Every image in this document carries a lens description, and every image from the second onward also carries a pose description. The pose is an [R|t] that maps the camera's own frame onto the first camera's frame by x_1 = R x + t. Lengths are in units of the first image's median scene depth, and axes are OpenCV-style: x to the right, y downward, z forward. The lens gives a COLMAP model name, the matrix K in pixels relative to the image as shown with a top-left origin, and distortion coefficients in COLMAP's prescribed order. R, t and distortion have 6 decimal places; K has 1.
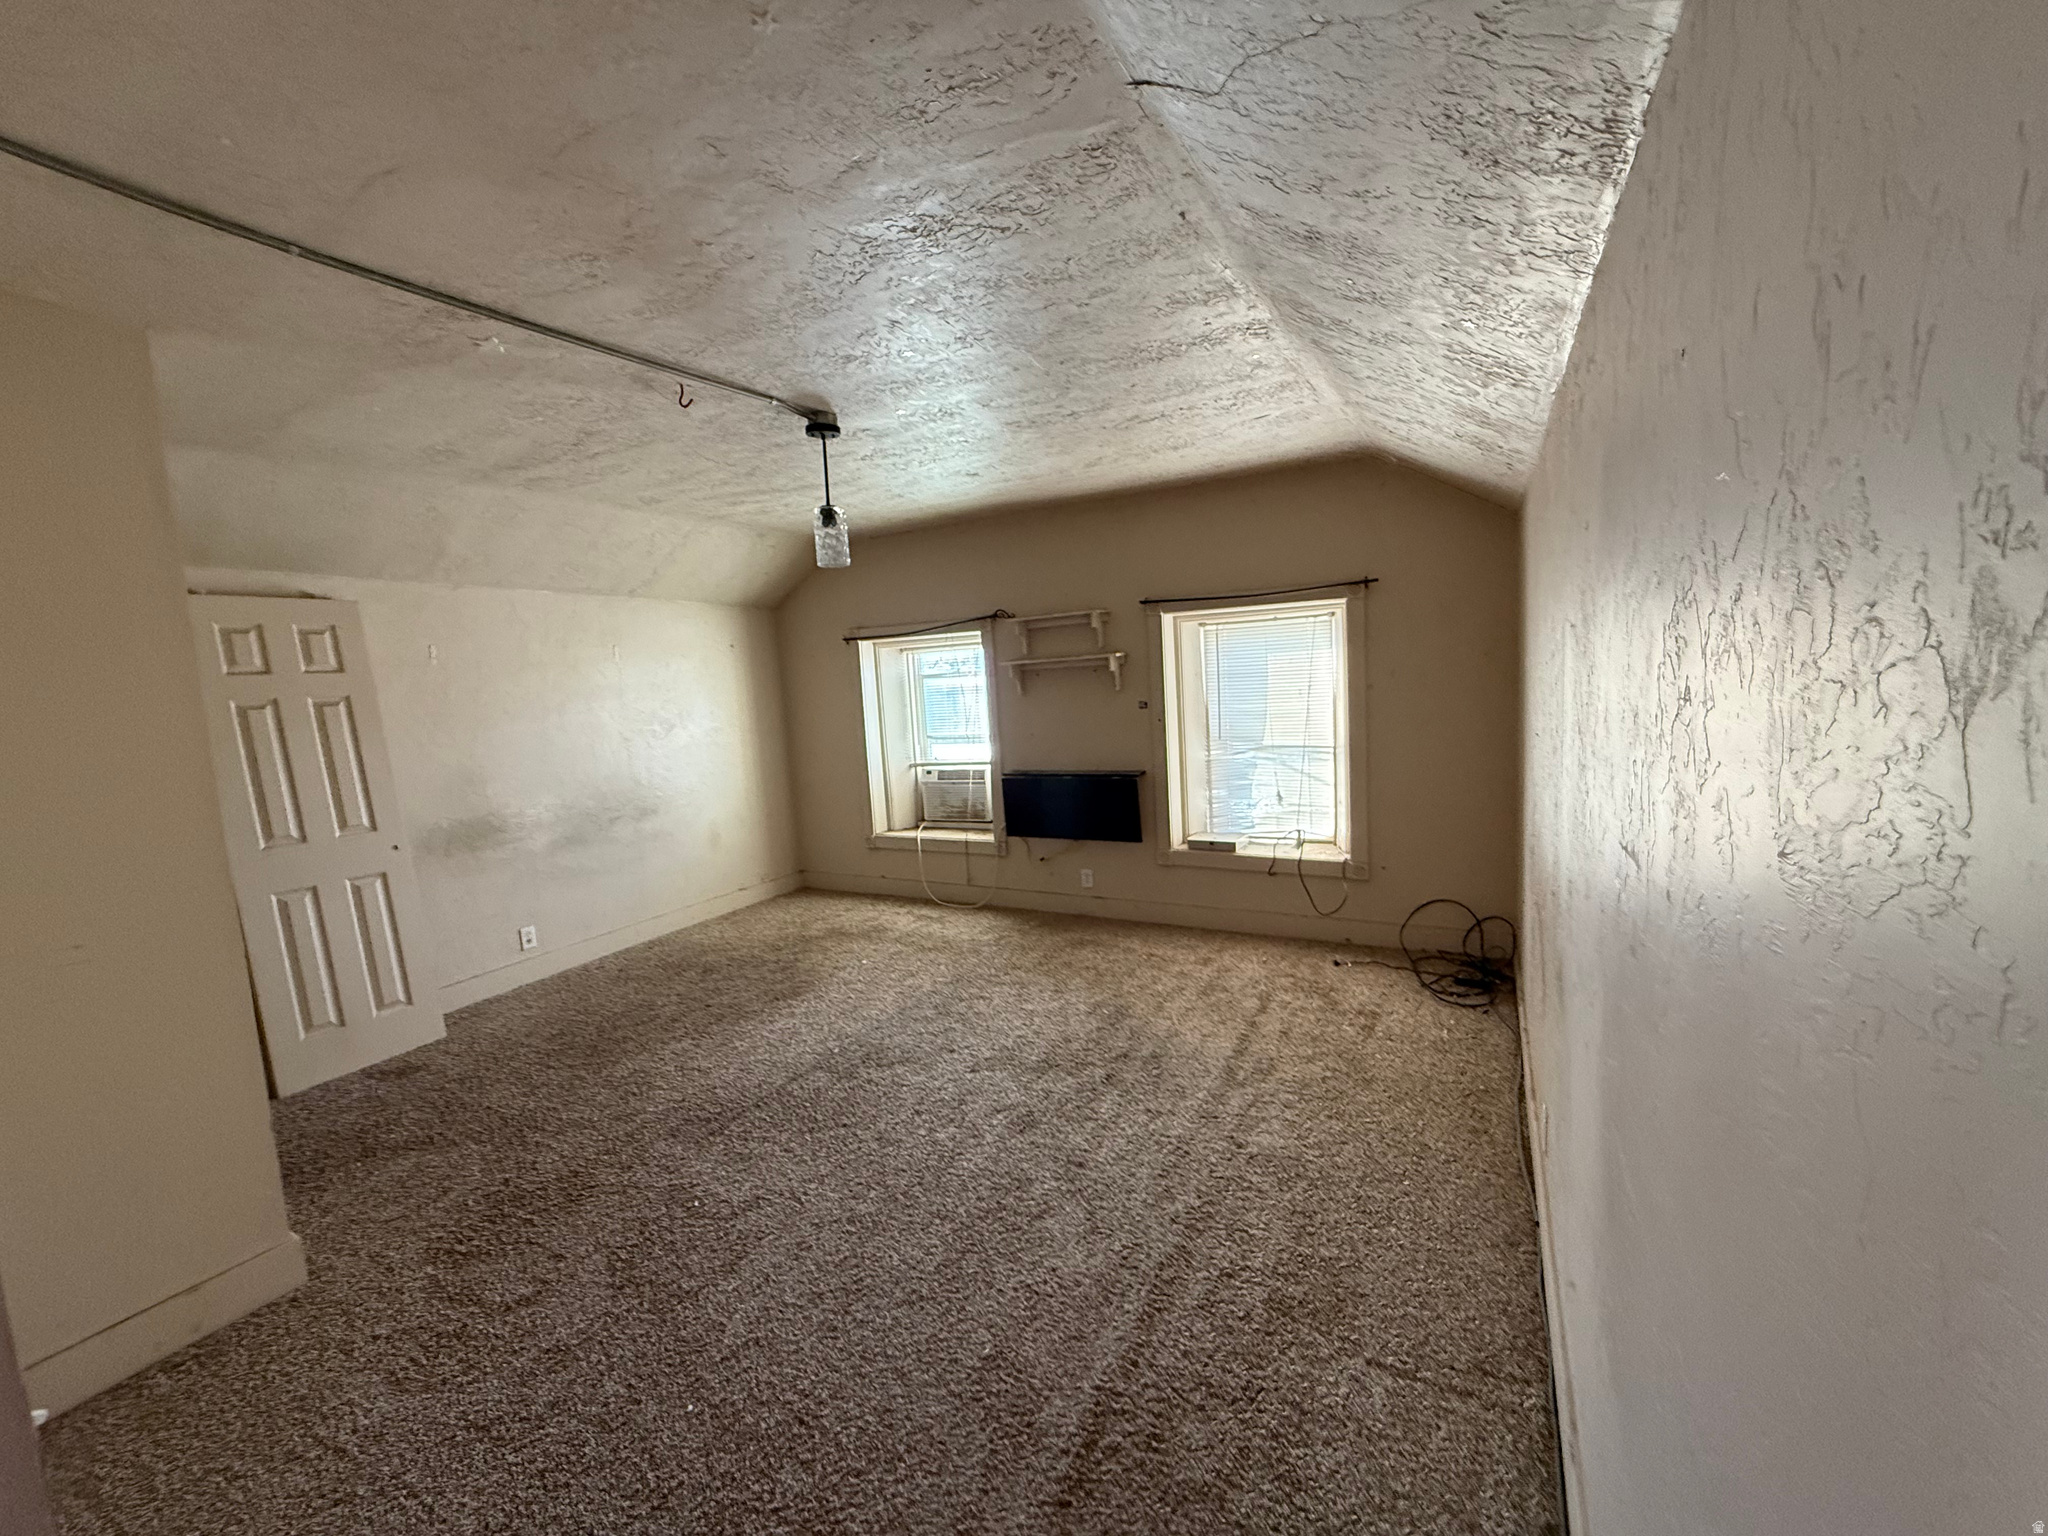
lens RADIAL K [[815.5, 0, 1024.2], [0, 815.5, 778.6], [0, 0, 1]] dist [0.000332, 0.000083]
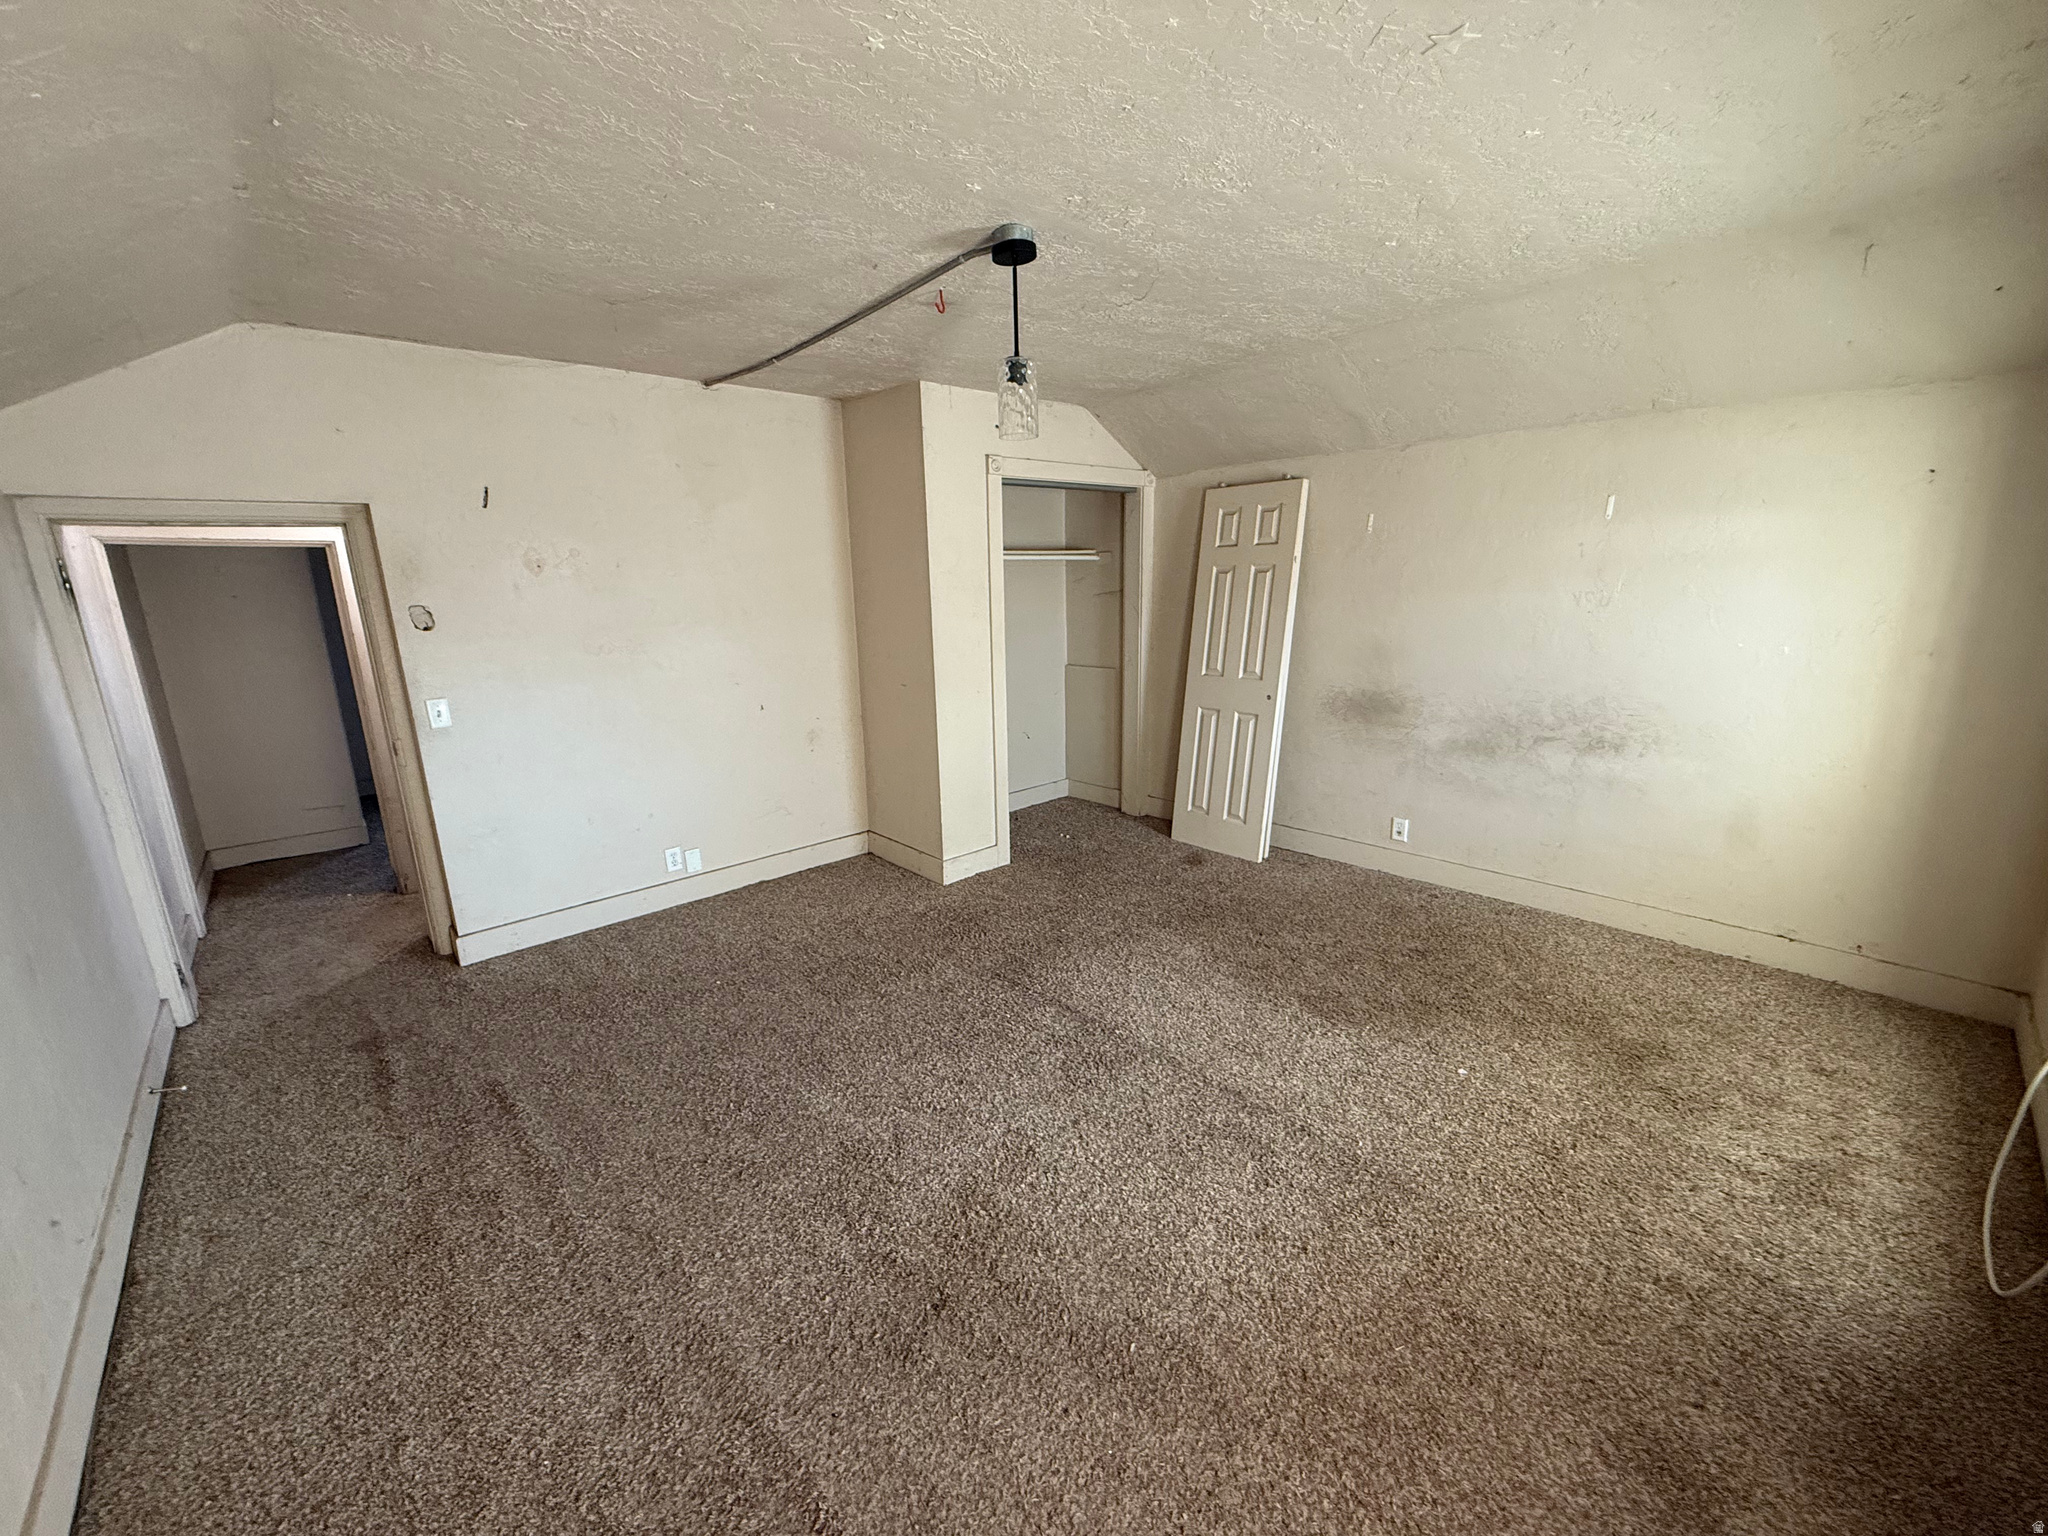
lens RADIAL K [[815.5, 0, 1021.7], [0, 815.5, 765.8], [0, 0, 1]] dist [0.000332, 0.000083]
pose [[-0.310071, 0.279533, -0.908690, 0.360553], [-0.084205, 0.943967, 0.319118, -0.136554], [0.946977, 0.175465, -0.269159, 0.808214]]
